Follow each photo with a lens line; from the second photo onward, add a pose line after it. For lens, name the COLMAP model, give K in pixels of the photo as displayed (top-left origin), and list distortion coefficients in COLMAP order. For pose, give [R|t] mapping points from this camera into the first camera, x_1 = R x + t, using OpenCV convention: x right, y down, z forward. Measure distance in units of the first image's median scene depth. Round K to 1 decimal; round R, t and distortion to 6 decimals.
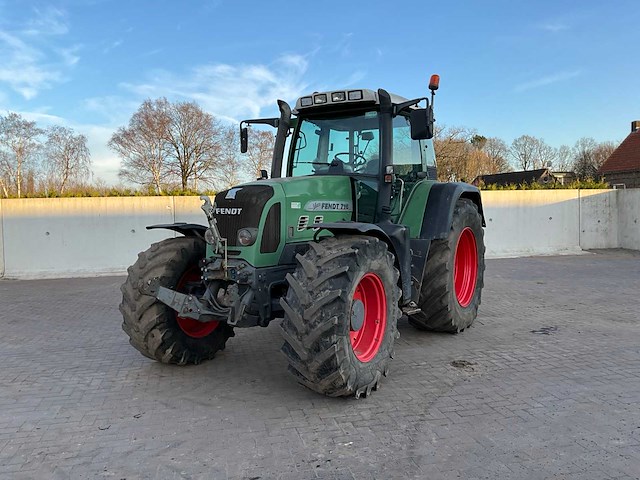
lens RADIAL K [[525.3, 0, 317.6], [0, 525.3, 239.8], [0, 0, 1]] dist [0.079535, -0.141637]
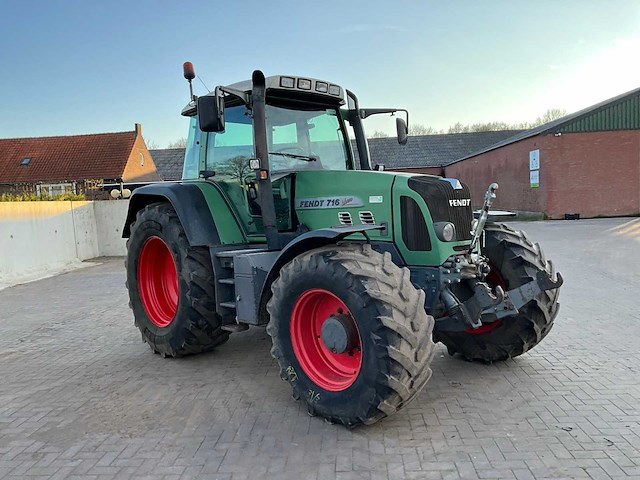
lens RADIAL K [[525.3, 0, 317.6], [0, 525.3, 239.8], [0, 0, 1]] dist [0.079535, -0.141637]
pose [[0.277226, -0.066169, 0.958524, -0.987744], [0.101744, 0.994038, 0.039194, -0.045294], [-0.955403, 0.086659, 0.282305, 0.864730]]
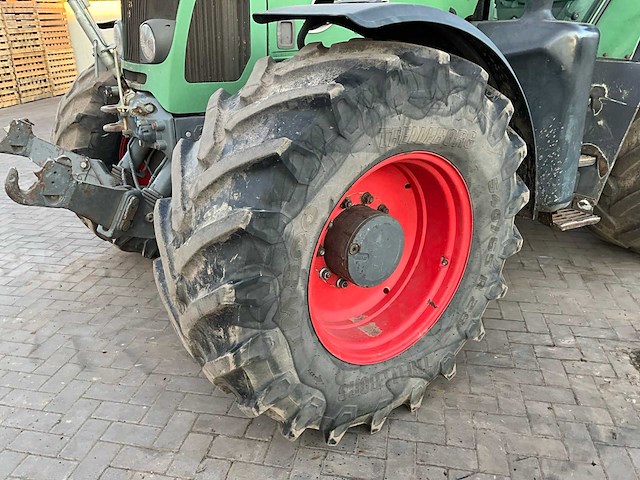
lens RADIAL K [[522.9, 0, 314.2], [0, 522.9, 242.3], [0, 0, 1]] dist [0.087278, -0.141679]
pose [[0.917352, 0.156357, -0.366086, 0.152996], [-0.026947, 0.941915, 0.334770, 0.000861], [0.397165, -0.297236, 0.868280, 0.532204]]
